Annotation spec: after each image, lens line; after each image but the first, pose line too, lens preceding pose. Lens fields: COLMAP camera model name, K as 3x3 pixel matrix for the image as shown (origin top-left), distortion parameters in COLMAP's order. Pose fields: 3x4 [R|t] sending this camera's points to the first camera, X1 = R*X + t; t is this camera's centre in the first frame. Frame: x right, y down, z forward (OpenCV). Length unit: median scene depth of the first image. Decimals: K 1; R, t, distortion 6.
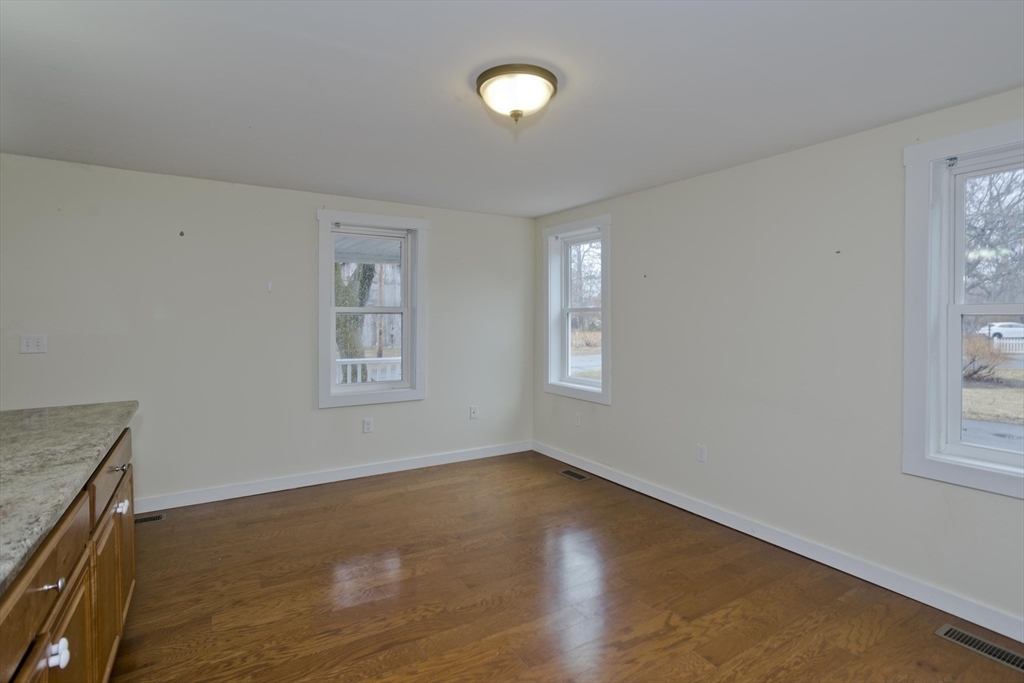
lens RADIAL K [[503.4, 0, 509.3], [0, 503.4, 327.7], [0, 0, 1]] dist [-0.004814, 0.000811]
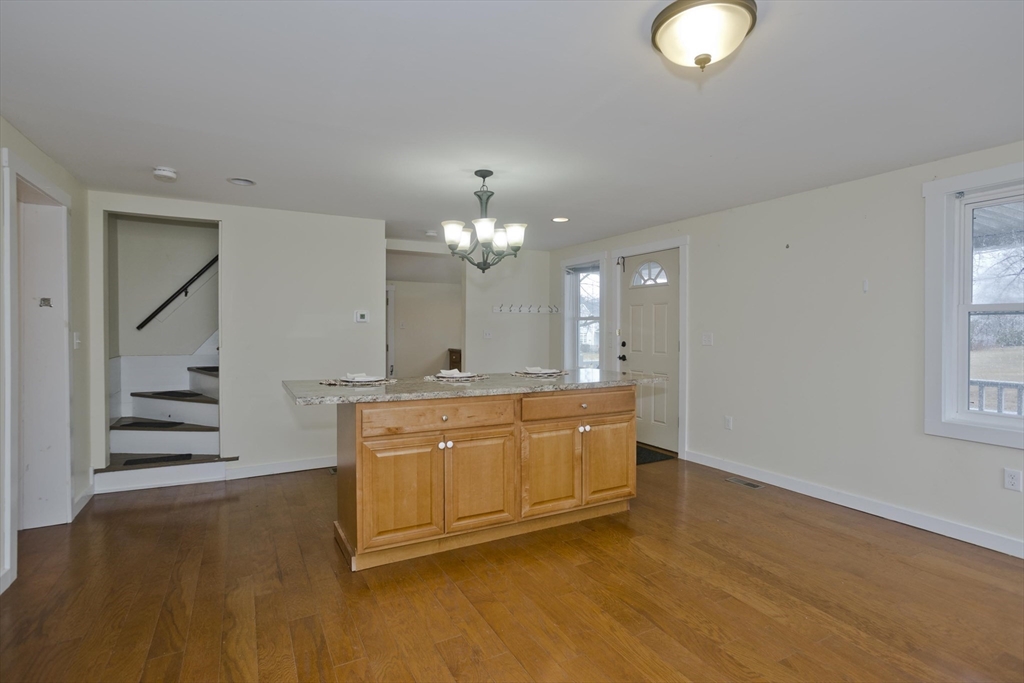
lens RADIAL K [[503.4, 0, 509.3], [0, 503.4, 327.7], [0, 0, 1]] dist [-0.004814, 0.000811]
pose [[-0.048257, 0.002570, -0.998832, 0.597439], [-0.023640, 0.999714, 0.003714, 0.007861], [0.998555, 0.023792, -0.048182, 0.509969]]
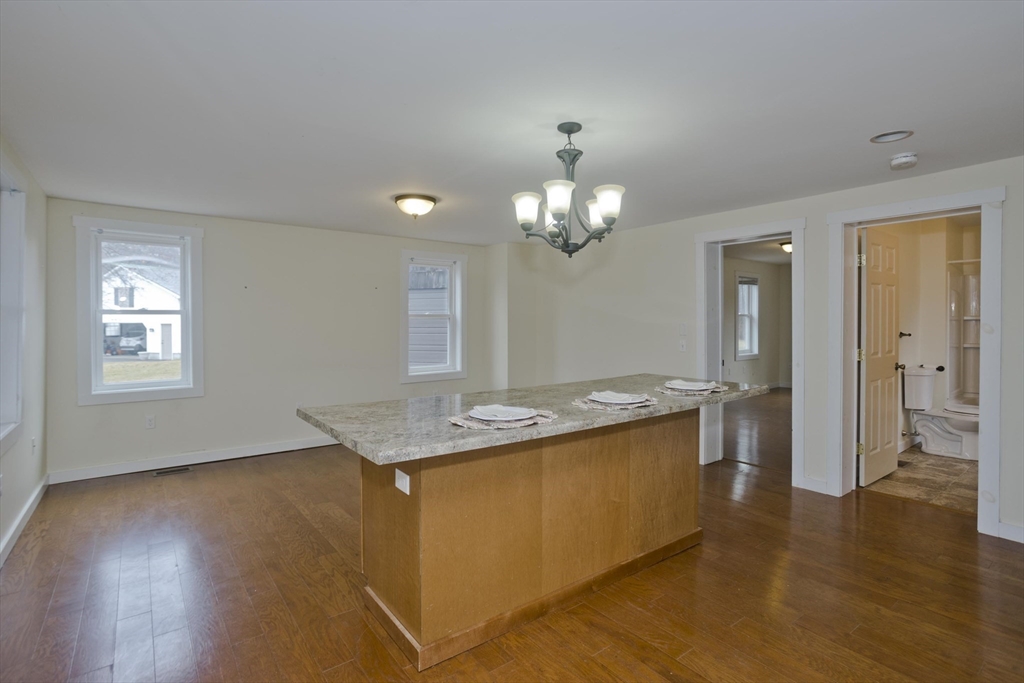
lens RADIAL K [[503.4, 0, 509.3], [0, 503.4, 327.7], [0, 0, 1]] dist [-0.004814, 0.000811]
pose [[-0.103649, -0.012241, 0.994539, -1.389251], [0.021787, 0.999656, 0.014574, -0.005025], [-0.994375, 0.023178, -0.103347, 0.590001]]
